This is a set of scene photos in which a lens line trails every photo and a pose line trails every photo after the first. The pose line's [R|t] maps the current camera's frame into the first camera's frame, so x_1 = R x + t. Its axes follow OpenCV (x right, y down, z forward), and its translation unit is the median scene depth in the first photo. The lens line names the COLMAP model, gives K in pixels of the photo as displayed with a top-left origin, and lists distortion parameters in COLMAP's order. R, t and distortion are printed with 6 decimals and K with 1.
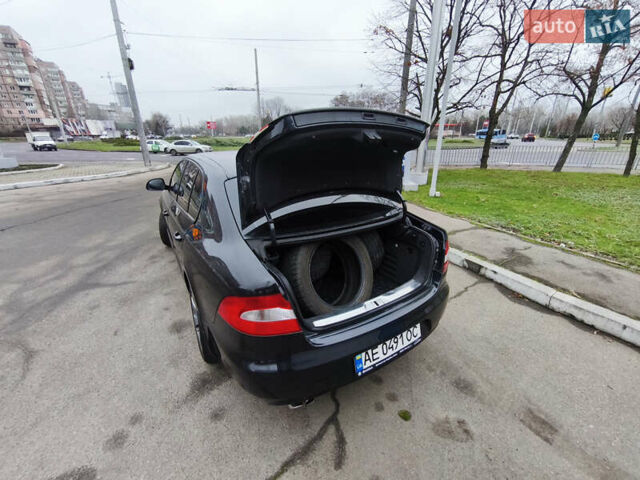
lens RADIAL K [[258.8, 0, 324.4], [0, 258.8, 240.1], [0, 0, 1]] dist [-0.002659, 0.000035]
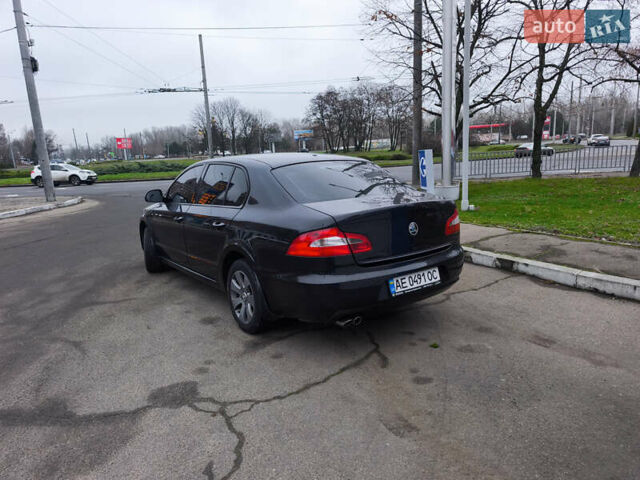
lens RADIAL K [[432.9, 0, 322.3], [0, 432.9, 239.9], [0, 0, 1]] dist [0.037179, -0.045591]
pose [[0.997932, -0.053828, 0.035138, -0.039233], [0.059290, 0.981953, -0.179594, 0.082514], [-0.024837, 0.181305, 0.983113, -0.165562]]
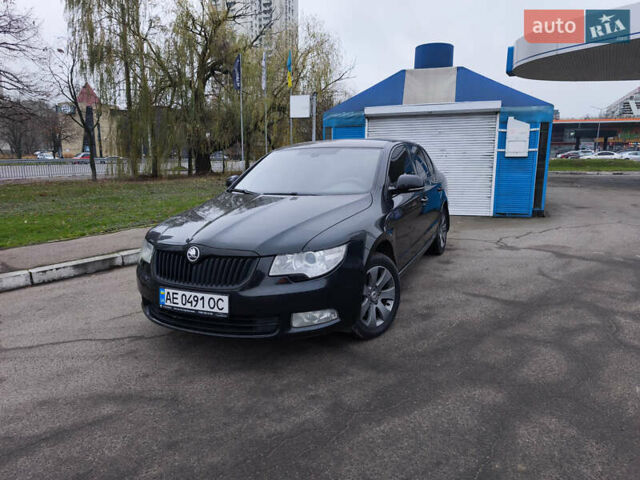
lens RADIAL K [[432.9, 0, 322.3], [0, 432.9, 239.9], [0, 0, 1]] dist [0.037179, -0.045591]
pose [[-0.527240, -0.153568, 0.835724, -0.486628], [0.321876, 0.874142, 0.363693, -0.185238], [-0.786393, 0.460753, -0.411453, 0.556684]]
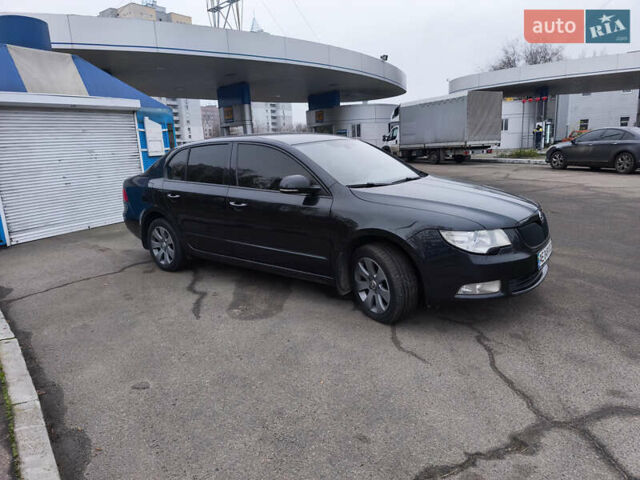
lens RADIAL K [[432.9, 0, 322.3], [0, 432.9, 239.9], [0, 0, 1]] dist [0.037179, -0.045591]
pose [[-0.943699, 0.118235, -0.308955, 0.032285], [-0.073509, 0.835645, 0.544328, -0.260915], [0.322535, 0.536393, -0.779906, 0.727629]]
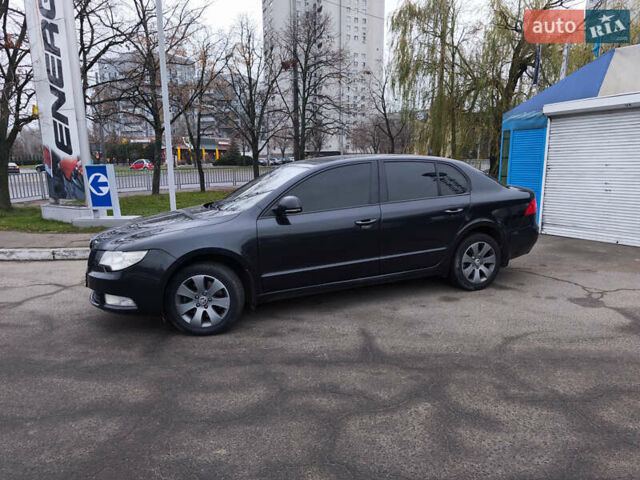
lens RADIAL K [[432.9, 0, 322.3], [0, 432.9, 239.9], [0, 0, 1]] dist [0.037179, -0.045591]
pose [[0.206420, -0.175867, 0.962529, -0.569627], [0.377204, 0.921981, 0.087565, -0.065048], [-0.902833, 0.344994, 0.256653, 0.218785]]
